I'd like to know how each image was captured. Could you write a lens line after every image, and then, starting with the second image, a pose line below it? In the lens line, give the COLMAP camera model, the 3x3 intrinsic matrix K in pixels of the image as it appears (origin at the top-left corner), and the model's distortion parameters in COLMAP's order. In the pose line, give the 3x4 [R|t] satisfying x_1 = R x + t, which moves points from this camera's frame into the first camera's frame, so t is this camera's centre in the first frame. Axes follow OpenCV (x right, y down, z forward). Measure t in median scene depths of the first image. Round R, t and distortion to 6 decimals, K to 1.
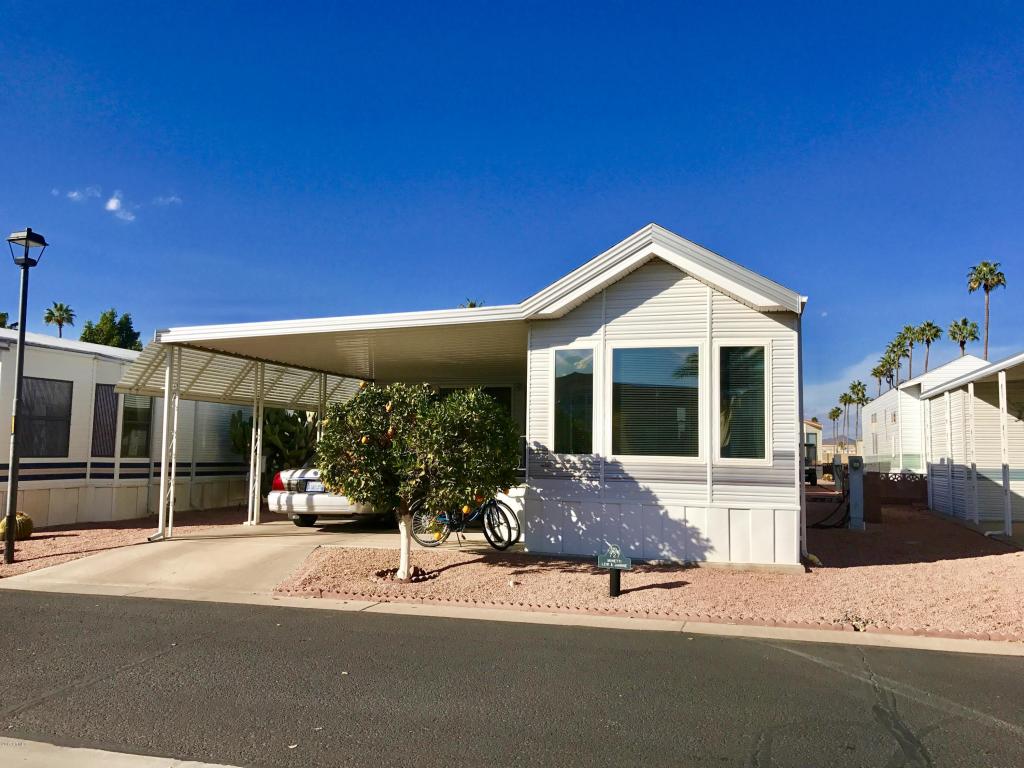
lens RADIAL K [[841.5, 0, 505.1], [0, 841.5, 377.3], [0, 0, 1]] dist [0.030733, -0.033958]
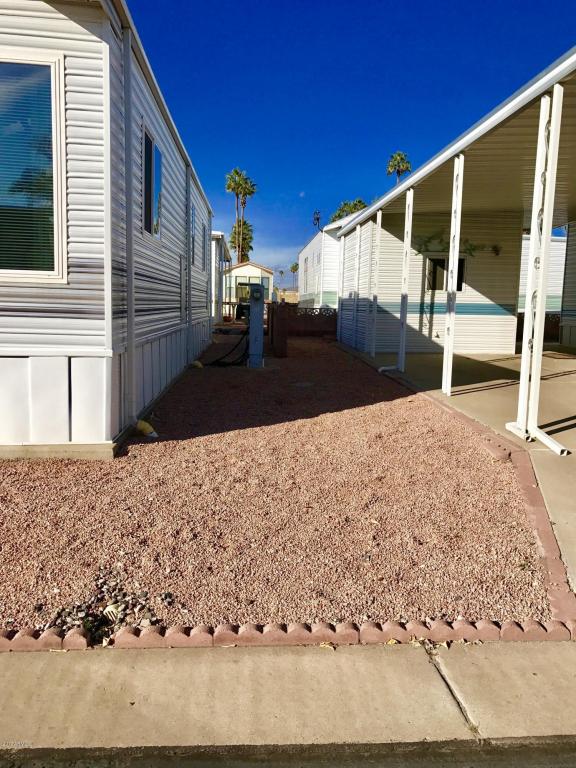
lens RADIAL K [[631.1, 0, 285.6], [0, 631.1, 385.8], [0, 0, 1]] dist [0.030733, -0.033958]
pose [[0.937837, -0.037066, 0.345090, 0.266148], [-0.042812, 0.974334, 0.221000, 0.061207], [-0.344424, -0.222036, 0.912180, 0.460845]]
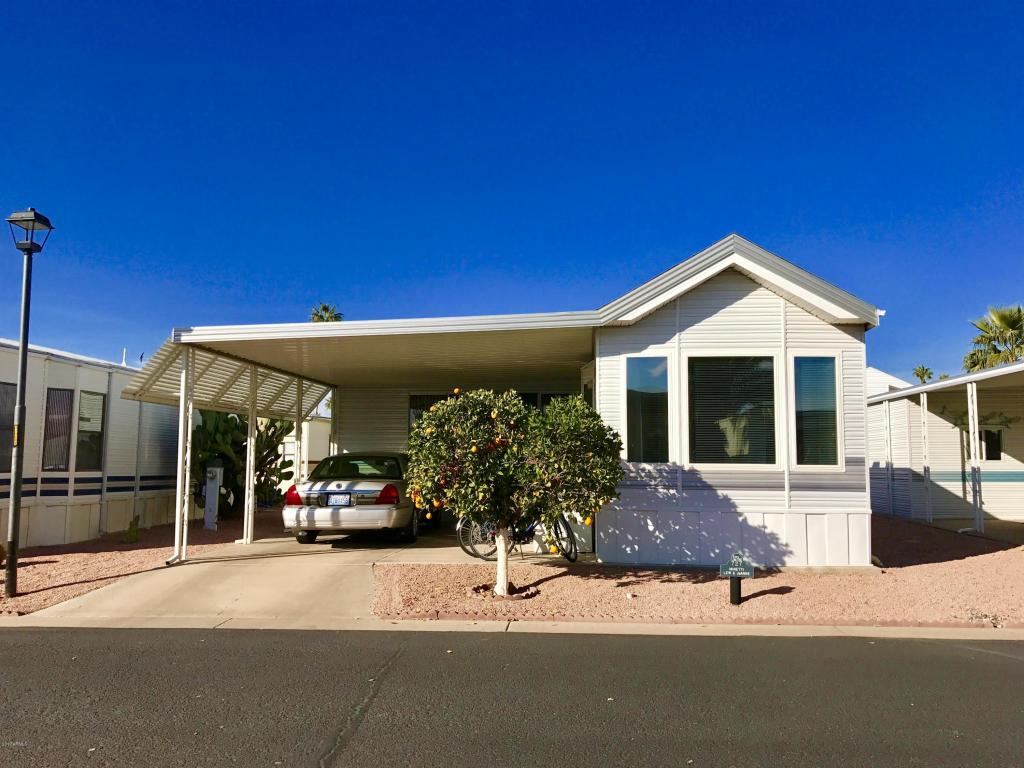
lens RADIAL K [[841.5, 0, 502.5], [0, 841.5, 382.5], [0, 0, 1]] dist [0.030733, -0.033958]
pose [[0.979335, 0.008183, 0.202080, -0.269131], [-0.007736, 0.999966, -0.003004, 0.000985], [-0.202098, 0.001379, 0.979364, 0.056665]]
